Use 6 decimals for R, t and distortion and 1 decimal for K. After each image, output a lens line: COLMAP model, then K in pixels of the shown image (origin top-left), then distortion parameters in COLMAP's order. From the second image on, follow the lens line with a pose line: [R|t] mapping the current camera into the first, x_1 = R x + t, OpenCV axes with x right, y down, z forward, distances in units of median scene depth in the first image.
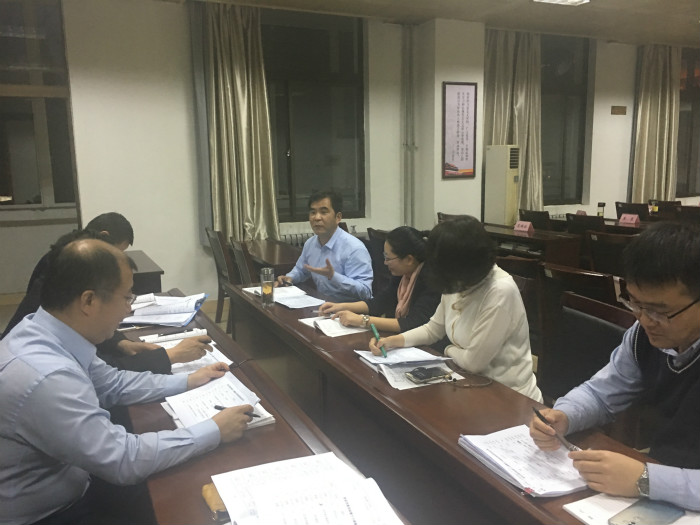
lens RADIAL K [[585.0, 0, 350.0], [0, 585.0, 262.5], [0, 0, 1]] dist [-0.000645, -0.004033]
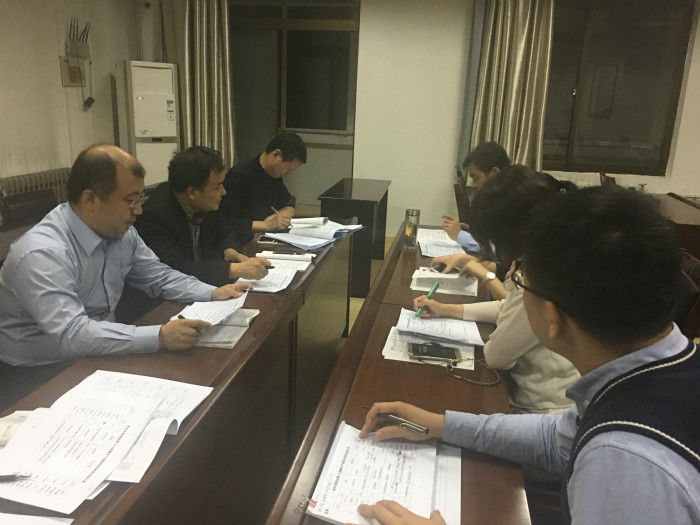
lens RADIAL K [[574.8, 0, 350.0], [0, 574.8, 262.5], [0, 0, 1]] dist [0.050498, -0.001976]
pose [[0.810558, 0.201453, -0.549920, 0.504529], [-0.145856, 0.978830, 0.143590, -0.041178], [0.567205, -0.036179, 0.822782, 0.270757]]
